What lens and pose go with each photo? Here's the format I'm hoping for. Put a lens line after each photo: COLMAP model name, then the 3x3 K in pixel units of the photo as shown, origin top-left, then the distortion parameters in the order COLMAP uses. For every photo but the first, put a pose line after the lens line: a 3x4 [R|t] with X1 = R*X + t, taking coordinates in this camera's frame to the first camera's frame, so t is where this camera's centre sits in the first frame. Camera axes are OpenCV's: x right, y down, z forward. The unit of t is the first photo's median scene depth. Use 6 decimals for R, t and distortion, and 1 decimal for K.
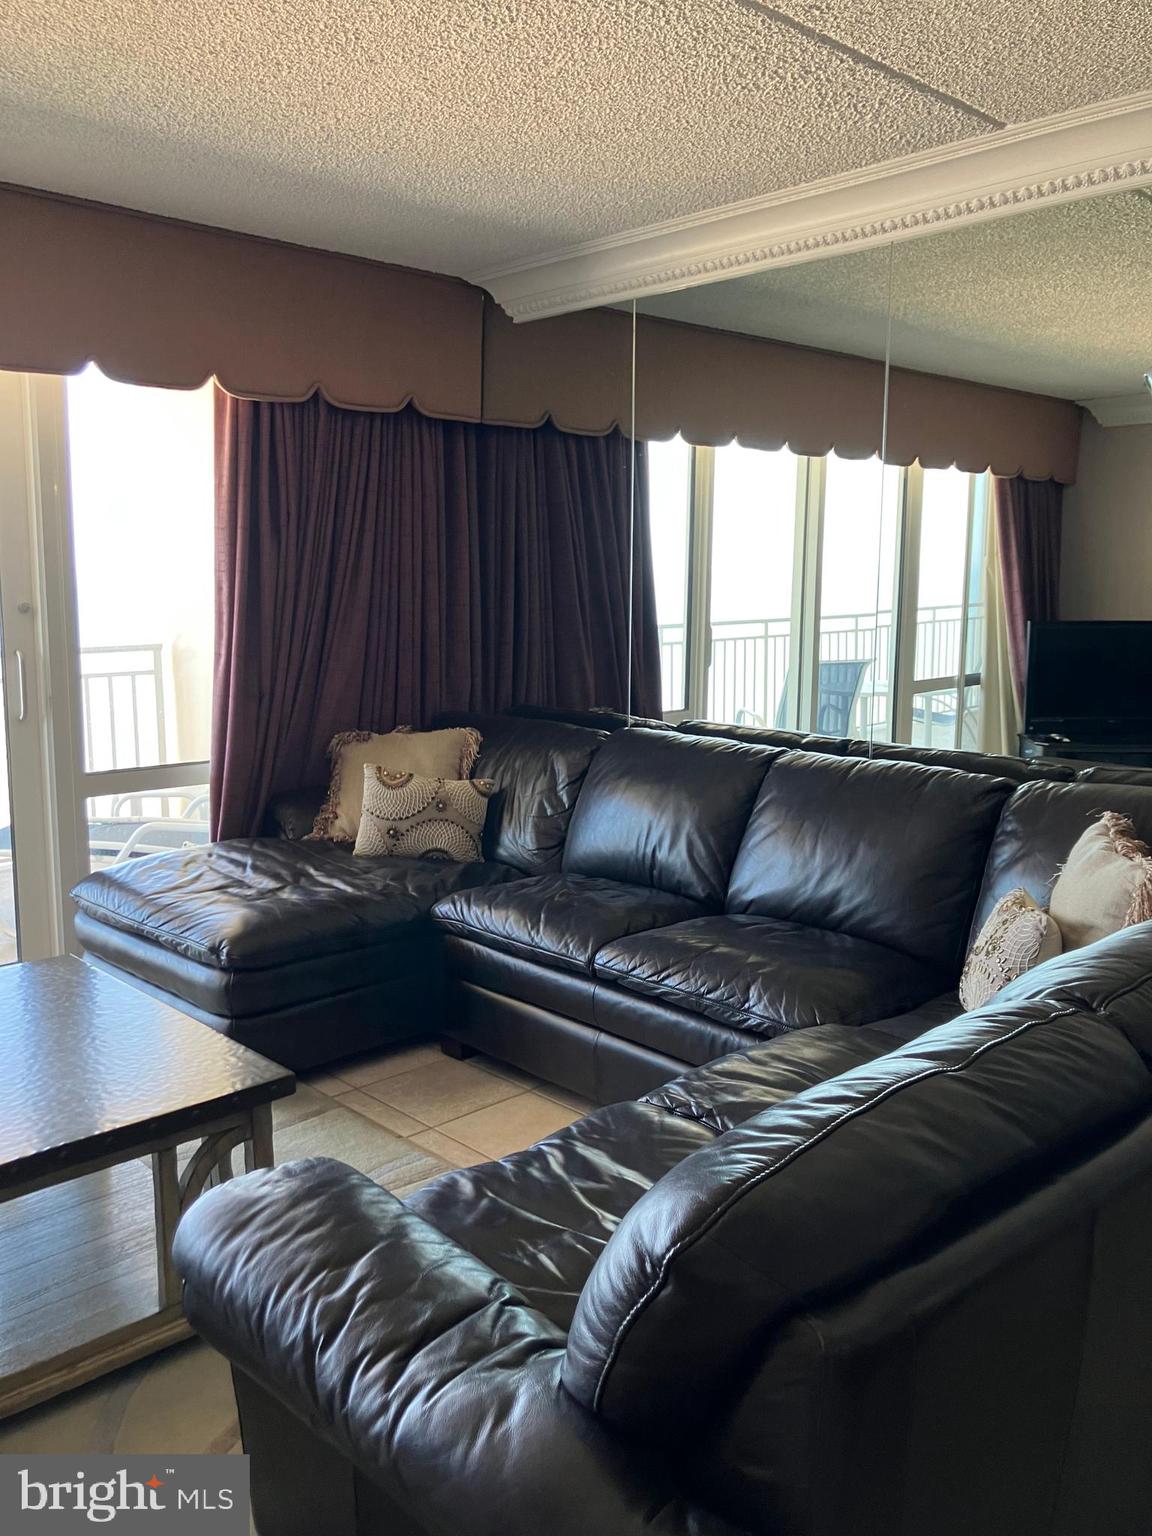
lens RADIAL K [[1259.1, 0, 581.7], [0, 1259.1, 767.7], [0, 0, 1]] dist [0.017192, -0.018845]
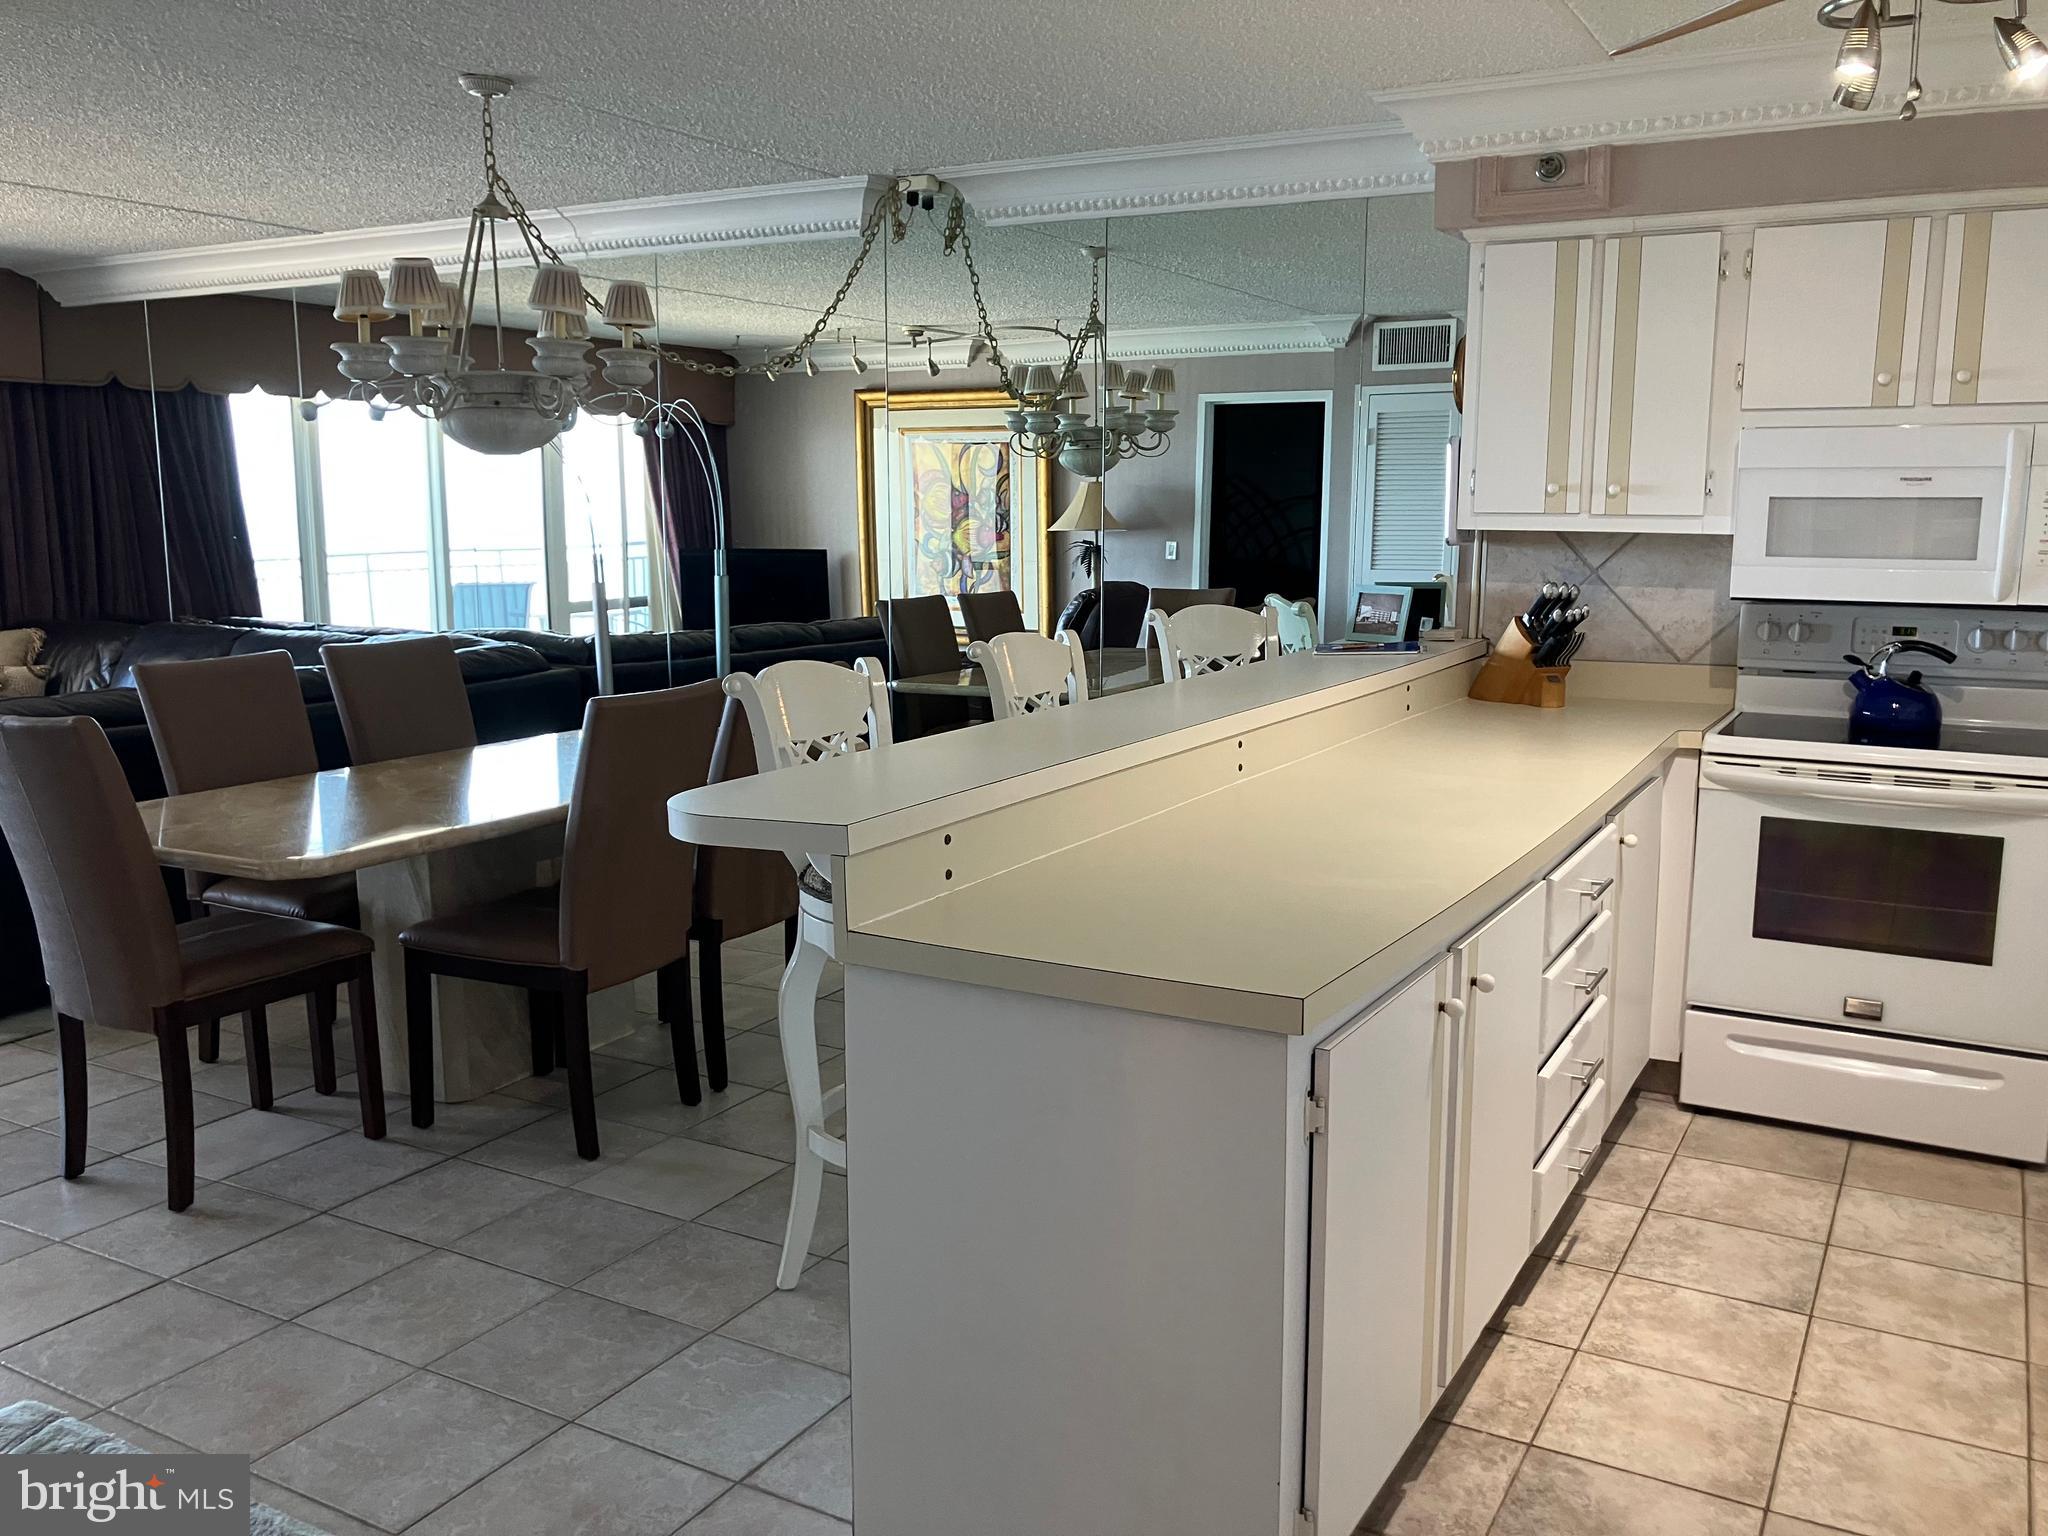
lens RADIAL K [[1678.9, 0, 1039.7], [0, 1678.9, 765.3], [0, 0, 1]] dist [0.017192, -0.018845]
pose [[0.957431, -0.044122, 0.285271, 0.406448], [0.043722, 0.999013, 0.007773, 0.142824], [-0.285332, 0.005030, 0.958415, -0.950917]]
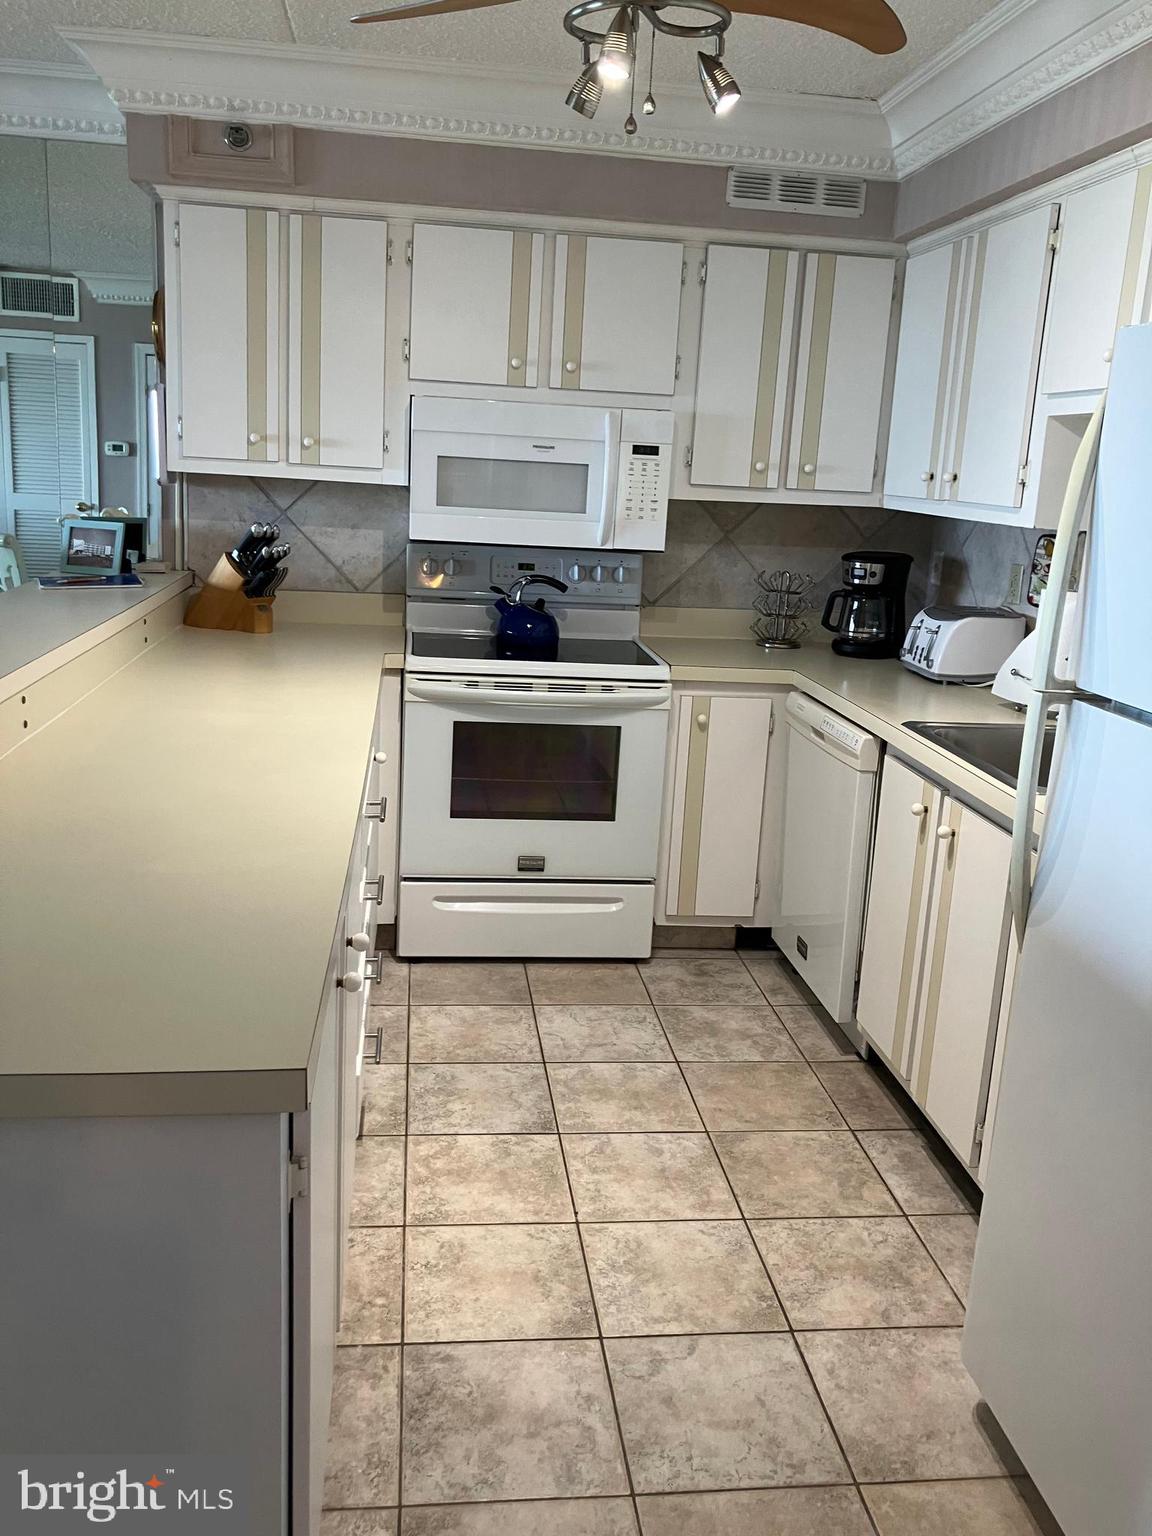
lens RADIAL K [[1259.1, 0, 565.1], [0, 1259.1, 760.1], [0, 0, 1]] dist [0.017192, -0.018845]
pose [[0.606440, -0.151591, 0.780545, 0.427029], [0.072913, 0.988124, 0.135256, 0.113097], [-0.791779, -0.025112, 0.610291, -0.763621]]
